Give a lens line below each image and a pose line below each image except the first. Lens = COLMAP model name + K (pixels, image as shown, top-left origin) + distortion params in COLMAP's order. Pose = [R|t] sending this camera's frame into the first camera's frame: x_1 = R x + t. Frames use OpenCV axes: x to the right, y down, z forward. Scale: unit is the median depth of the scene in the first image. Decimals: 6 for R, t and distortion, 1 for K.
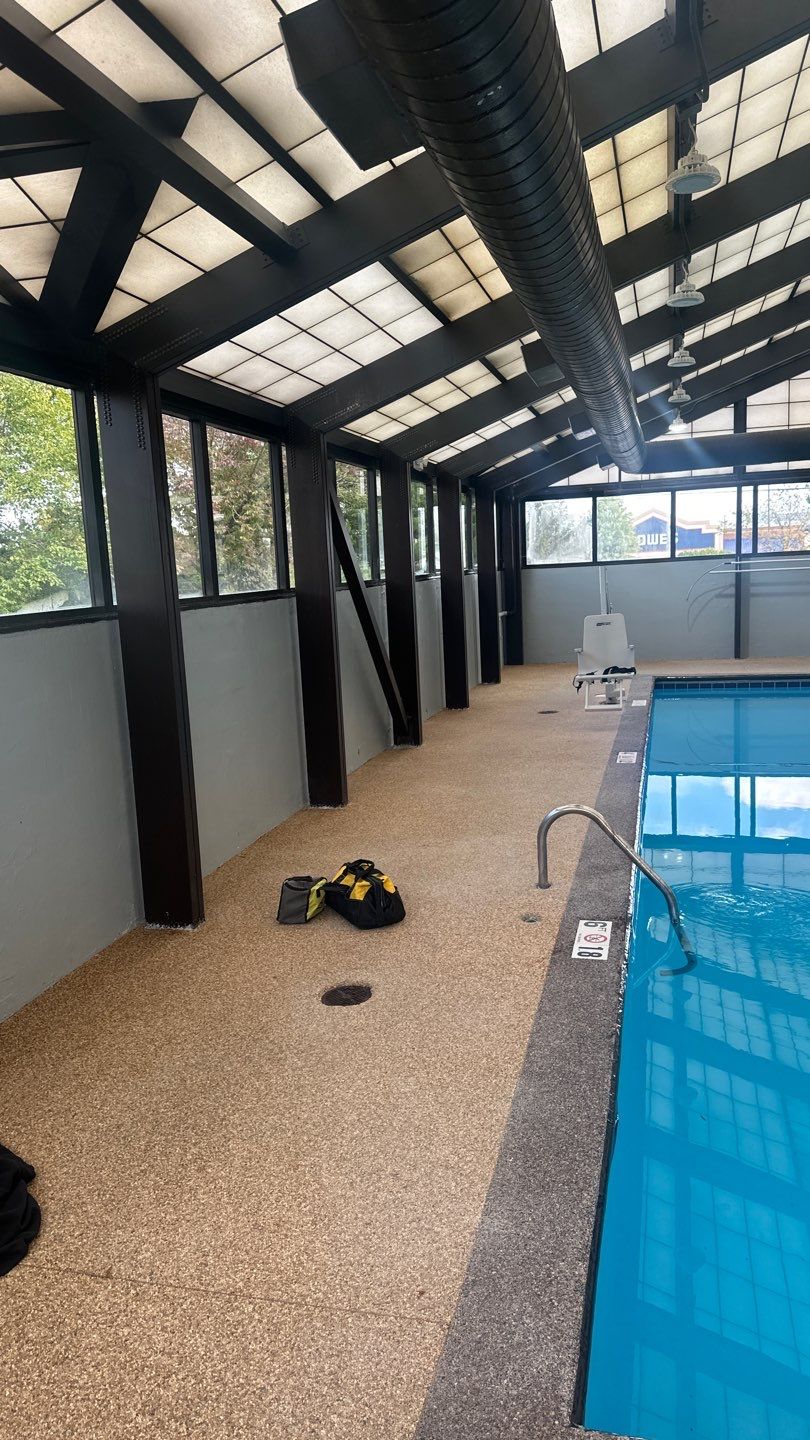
lens RADIAL K [[1008.5, 0, 390.3], [0, 1008.5, 721.4], [0, 0, 1]] dist [0.058821, -0.072188]
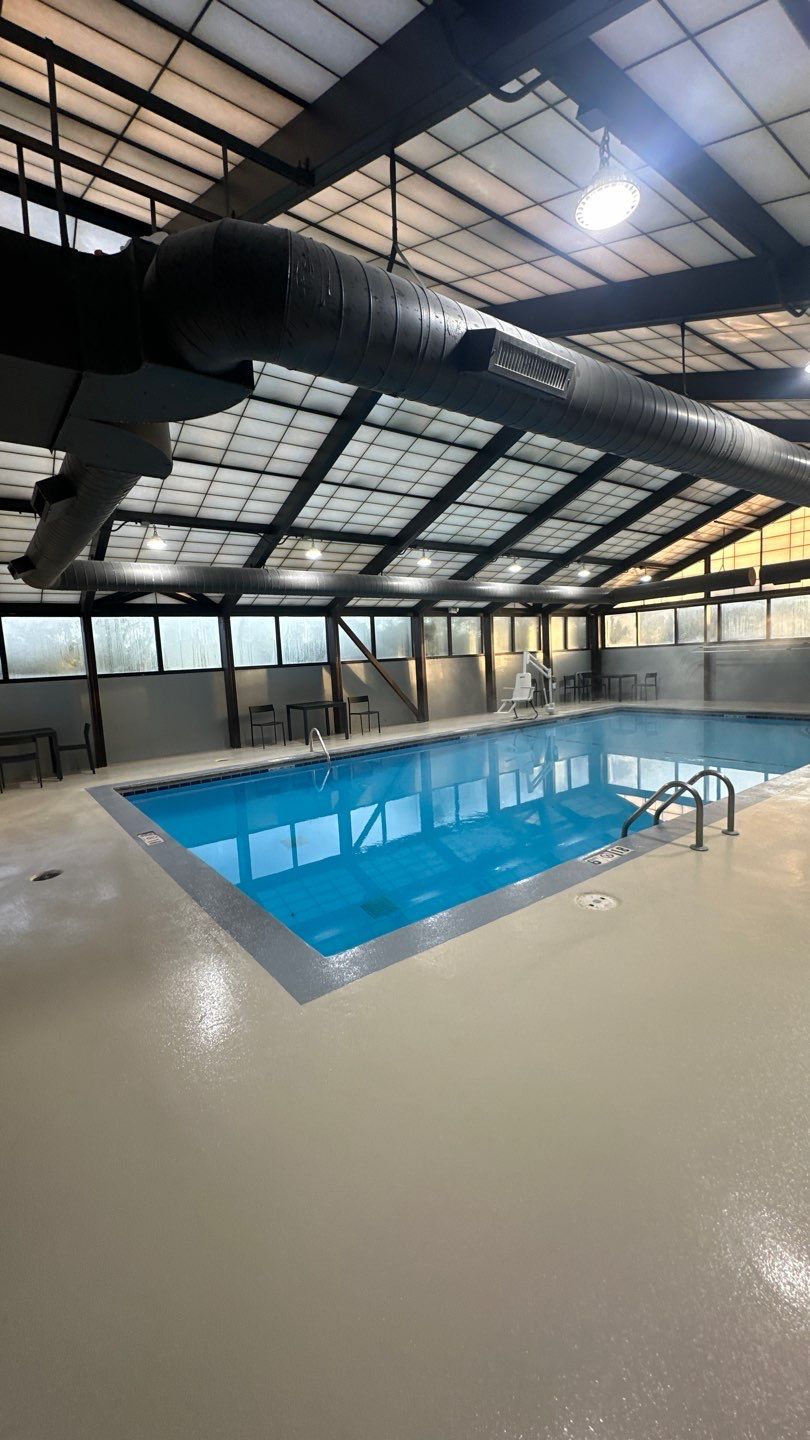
lens RADIAL K [[576.4, 0, 405.9], [0, 576.4, 717.3], [0, 0, 1]] dist [-0.000793, 0.001012]
pose [[0.778737, 0.073363, -0.623046, 1.629133], [-0.082174, 0.996511, 0.014630, -0.012138], [0.621945, 0.039806, 0.782048, -0.332764]]
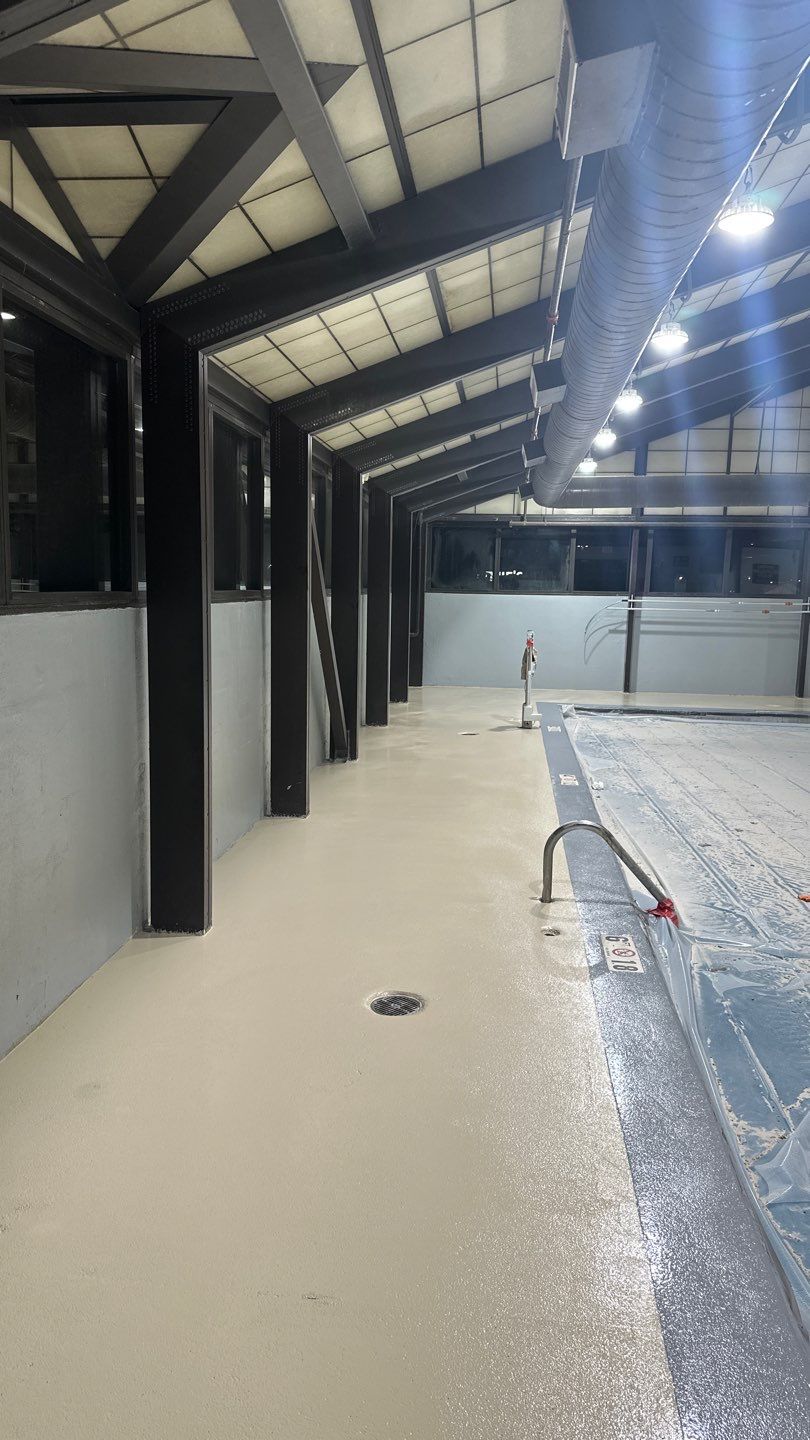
lens RADIAL K [[1008.5, 0, 377.6], [0, 1008.5, 727.3], [0, 0, 1]] dist [0.058821, -0.072188]
pose [[0.988619, 0.047435, 0.142768, -0.163219], [-0.045091, 0.998790, -0.019613, 0.018317], [-0.143525, 0.012952, 0.989562, 0.030255]]
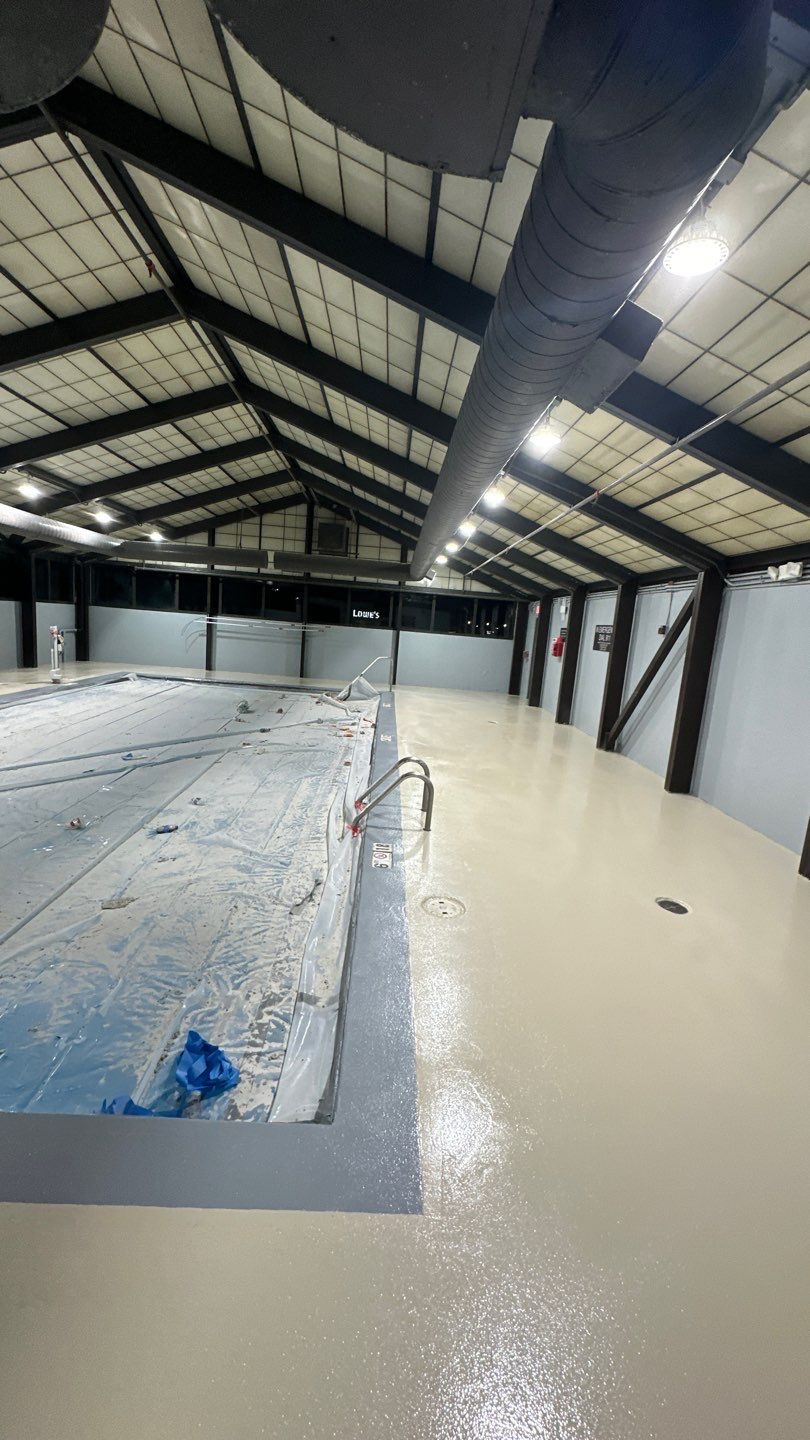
lens RADIAL K [[576.4, 0, 405.1], [0, 576.4, 719.8], [0, 0, 1]] dist [-0.000793, 0.001012]
pose [[0.954446, 0.079396, 0.287627, 1.128809], [-0.084797, 0.996378, 0.006349, -0.025755], [-0.286082, -0.030449, 0.957721, -0.290451]]
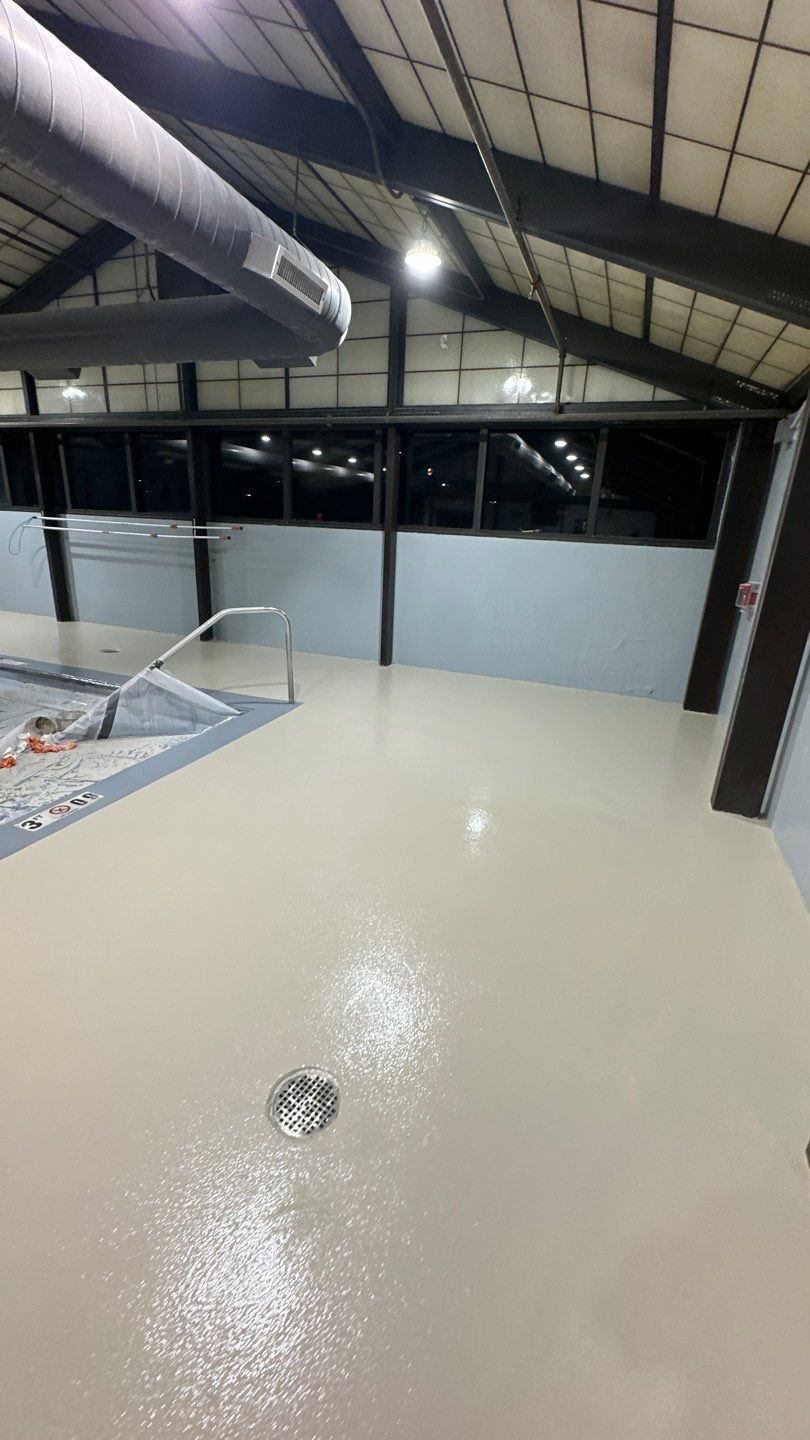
lens RADIAL K [[576.4, 0, 397.5], [0, 576.4, 719.5], [0, 0, 1]] dist [-0.000793, 0.001012]
pose [[0.990211, 0.124234, -0.063619, 2.052793], [-0.112181, 0.979582, 0.166837, -0.281538], [0.083047, -0.158067, 0.983930, 1.354777]]
